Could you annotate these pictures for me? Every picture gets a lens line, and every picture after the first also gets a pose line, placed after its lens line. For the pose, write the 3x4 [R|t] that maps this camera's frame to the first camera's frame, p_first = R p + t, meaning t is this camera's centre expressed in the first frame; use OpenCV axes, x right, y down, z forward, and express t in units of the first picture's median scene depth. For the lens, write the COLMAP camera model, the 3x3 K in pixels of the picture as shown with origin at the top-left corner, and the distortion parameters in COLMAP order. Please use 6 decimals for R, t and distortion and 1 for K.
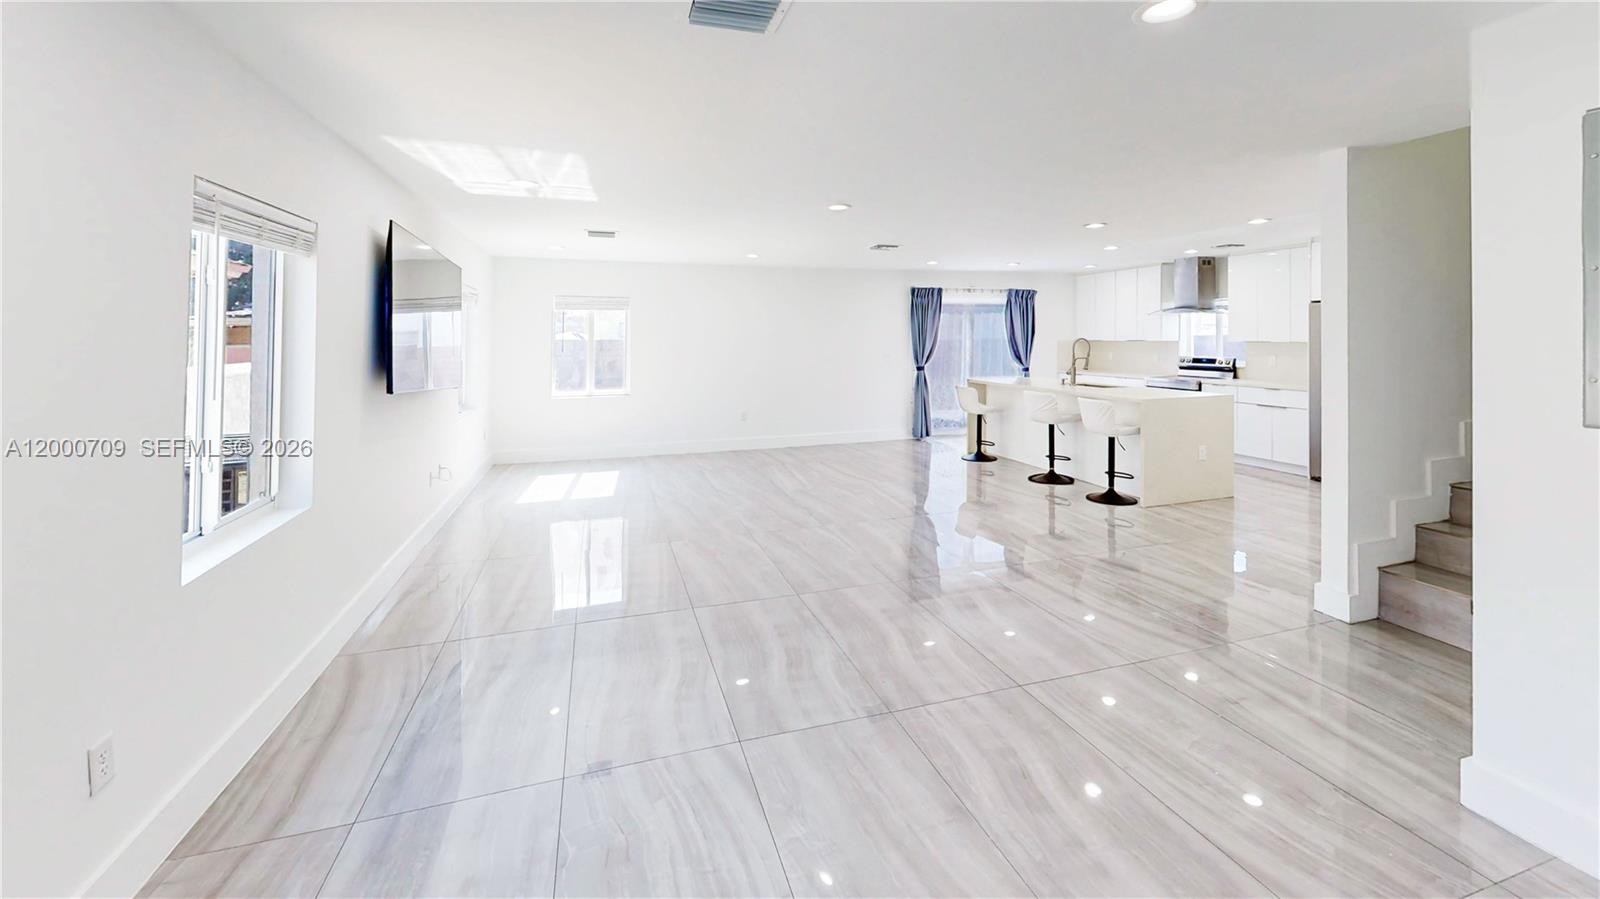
lens RADIAL K [[645.0, 0, 800.0], [0, 645.0, 449.5], [0, 0, 1]] dist [0.006897, 0.000088]
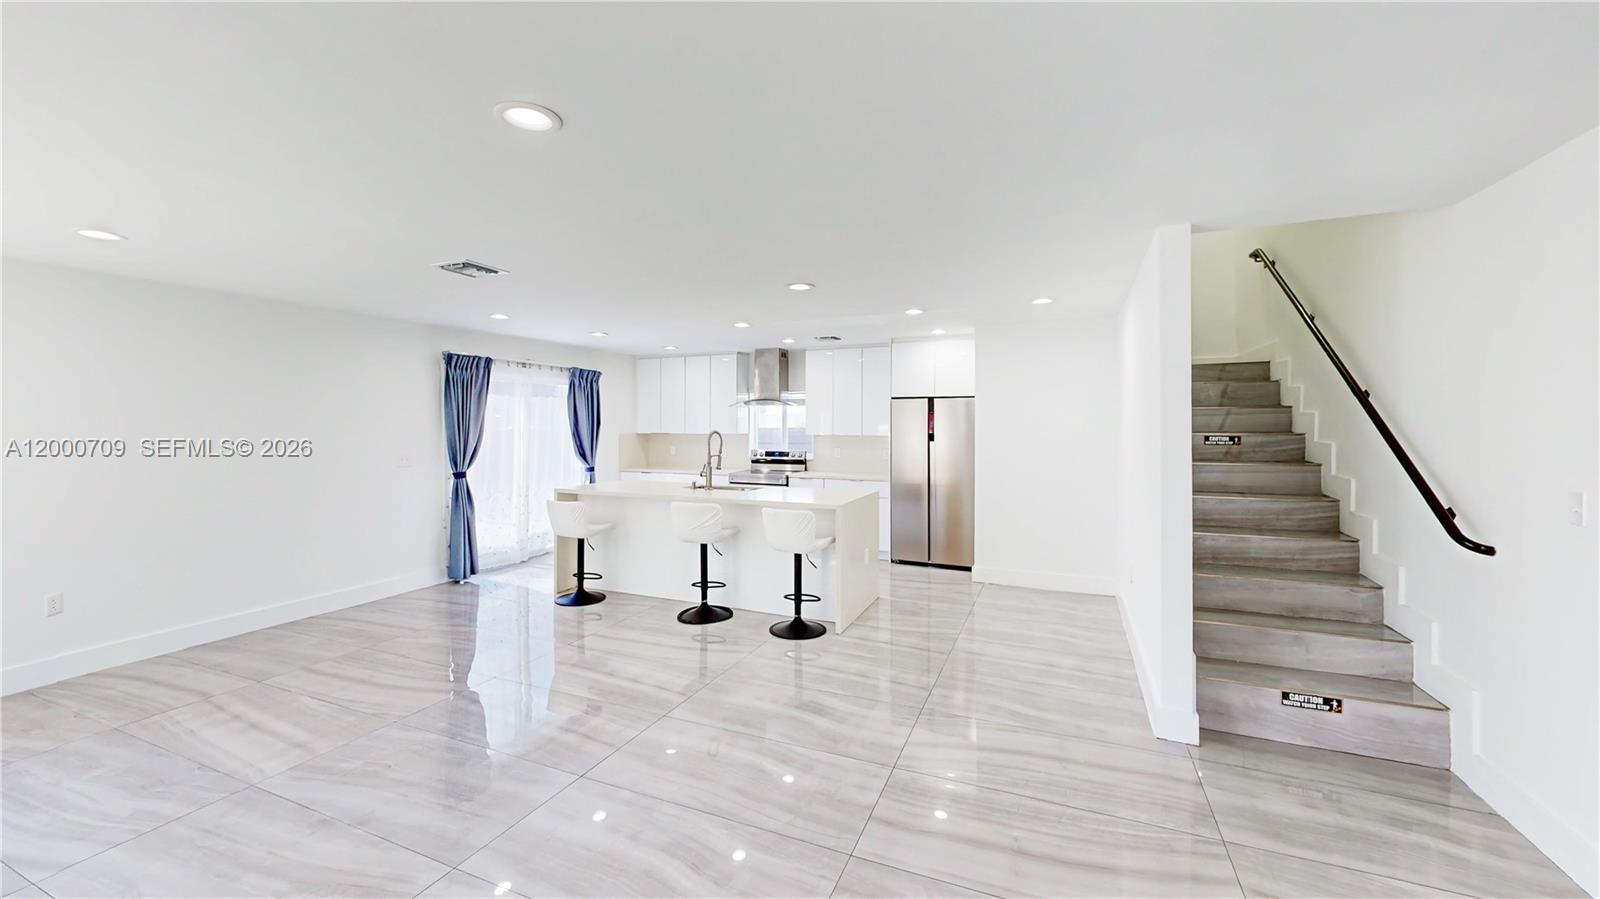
lens RADIAL K [[645.0, 0, 800.0], [0, 645.0, 449.5], [0, 0, 1]] dist [0.006897, 0.000088]
pose [[0.667509, -0.018825, 0.744364, -0.075812], [0.123534, 0.988626, -0.085776, -0.054219], [-0.734283, 0.149211, 0.662243, 0.318969]]
